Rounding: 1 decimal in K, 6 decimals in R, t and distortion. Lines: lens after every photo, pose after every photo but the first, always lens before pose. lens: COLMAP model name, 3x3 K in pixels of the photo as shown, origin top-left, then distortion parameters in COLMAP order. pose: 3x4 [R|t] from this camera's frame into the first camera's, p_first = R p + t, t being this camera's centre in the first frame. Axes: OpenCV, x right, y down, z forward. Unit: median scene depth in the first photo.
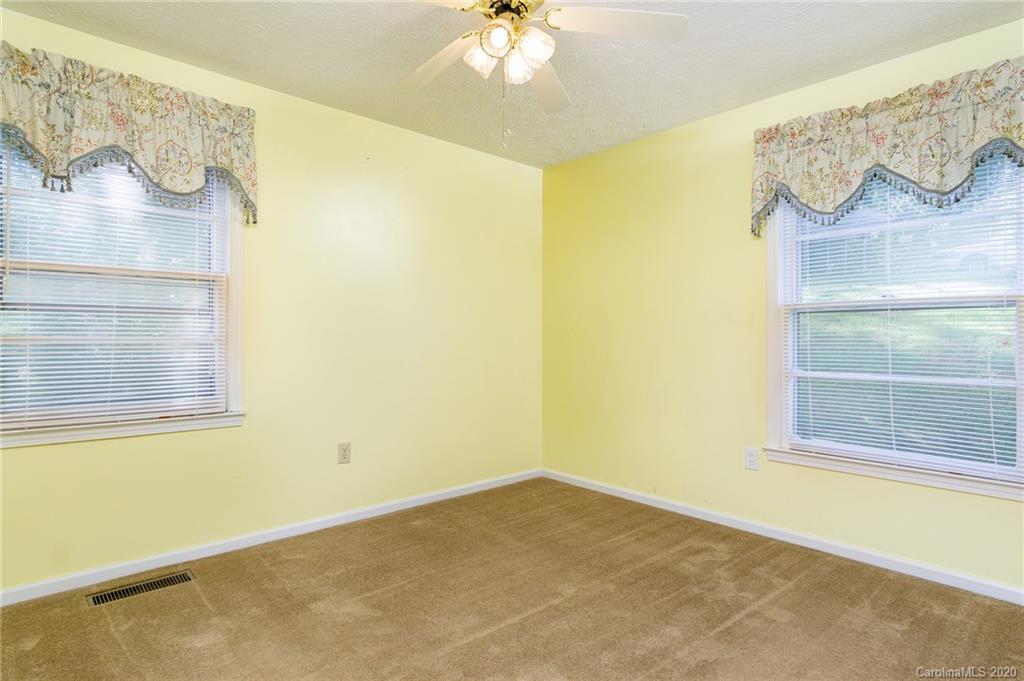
lens RADIAL K [[544.0, 0, 513.2], [0, 544.0, 338.4], [0, 0, 1]] dist [0.003237, 0.001409]
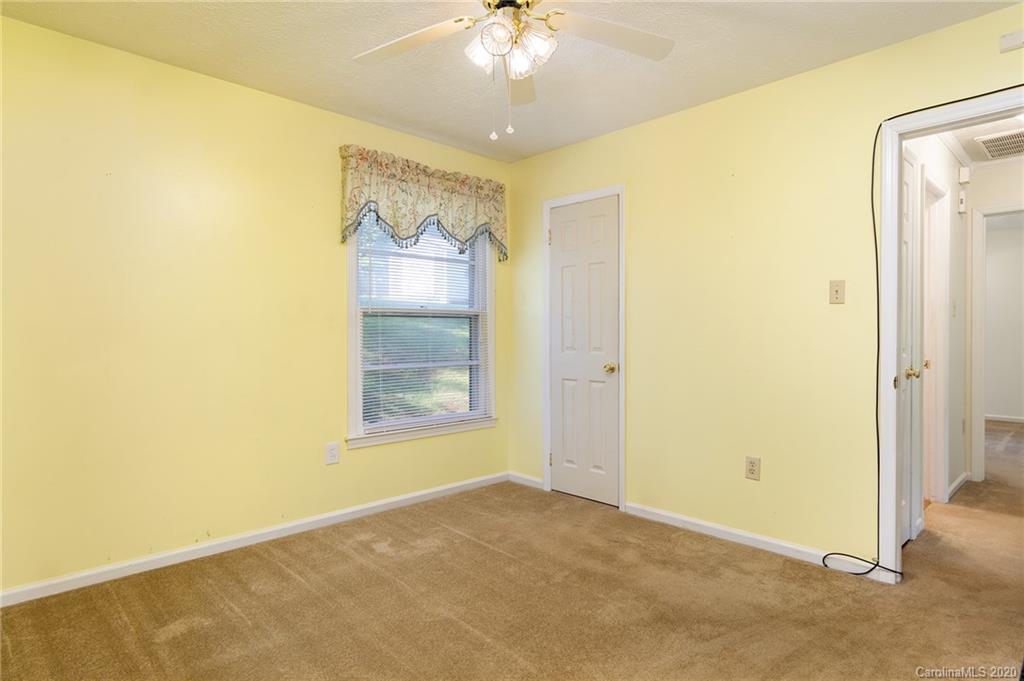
lens RADIAL K [[544.0, 0, 513.2], [0, 544.0, 338.4], [0, 0, 1]] dist [0.003237, 0.001409]
pose [[-0.011470, -0.005738, 0.999918, -0.749722], [0.007470, 0.999955, 0.005824, -0.003541], [-0.999906, 0.007536, -0.011427, 0.822905]]
